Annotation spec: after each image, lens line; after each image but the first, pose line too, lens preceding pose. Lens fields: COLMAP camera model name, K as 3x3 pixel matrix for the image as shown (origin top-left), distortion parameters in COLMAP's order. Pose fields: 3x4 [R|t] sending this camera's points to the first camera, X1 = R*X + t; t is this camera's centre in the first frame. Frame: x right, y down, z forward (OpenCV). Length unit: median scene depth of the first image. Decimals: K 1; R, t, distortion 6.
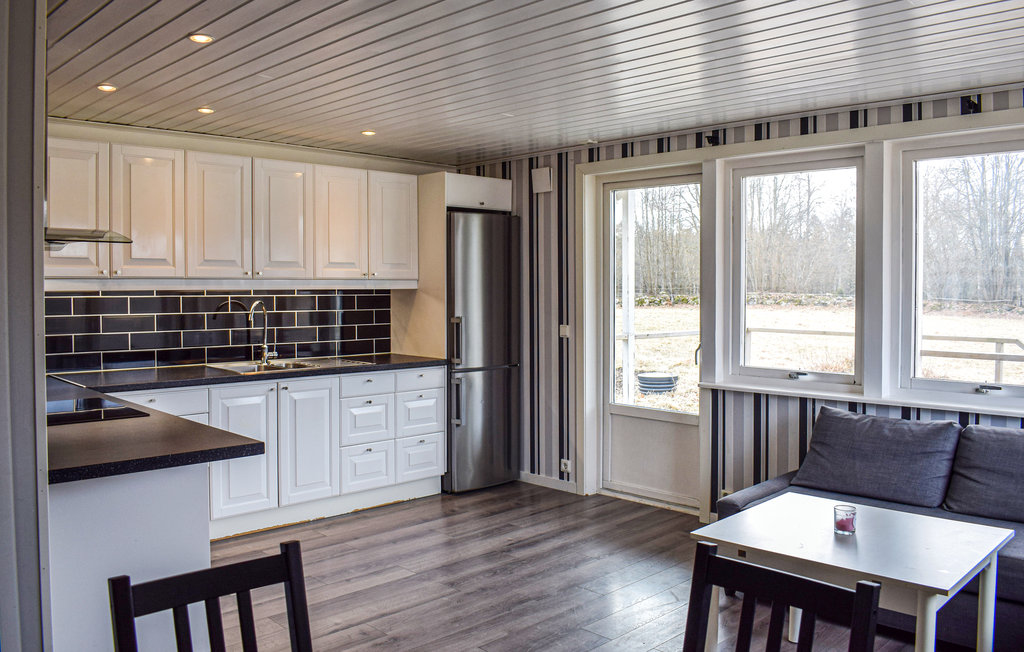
lens RADIAL K [[853.4, 0, 511.6], [0, 853.4, 302.4], [0, 0, 1]] dist [-0.012636, -0.001017]
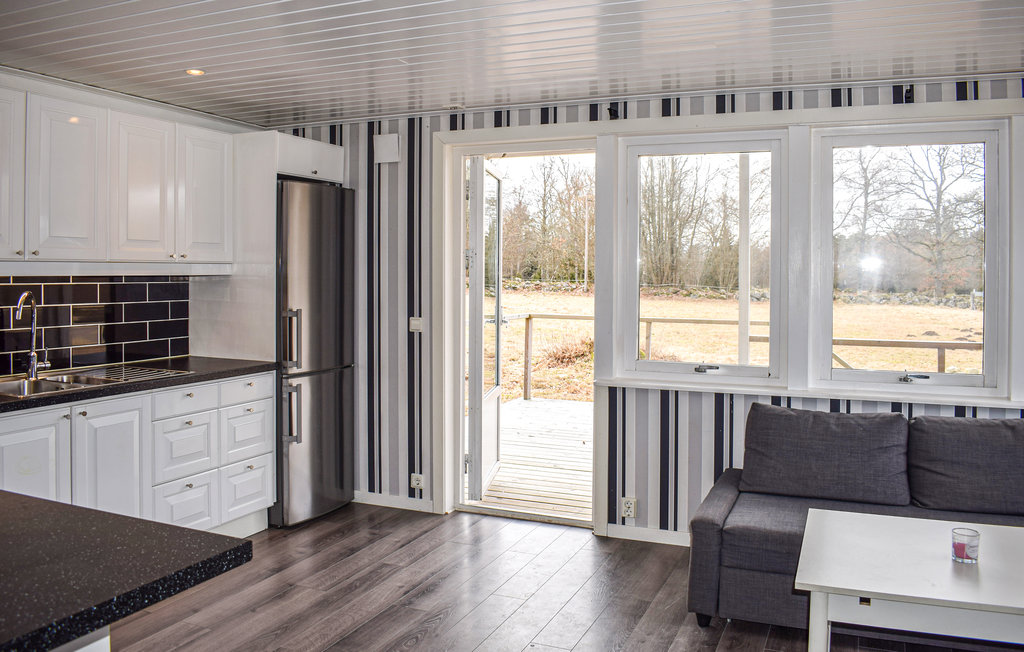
lens RADIAL K [[828.0, 0, 511.1], [0, 828.0, 277.0], [0, 0, 1]] dist [-0.034174, 0.001145]
pose [[0.924734, 0.002954, 0.380602, -0.178268], [0.001869, 0.999923, -0.012301, -0.004174], [-0.380609, 0.012087, 0.924657, 0.205177]]
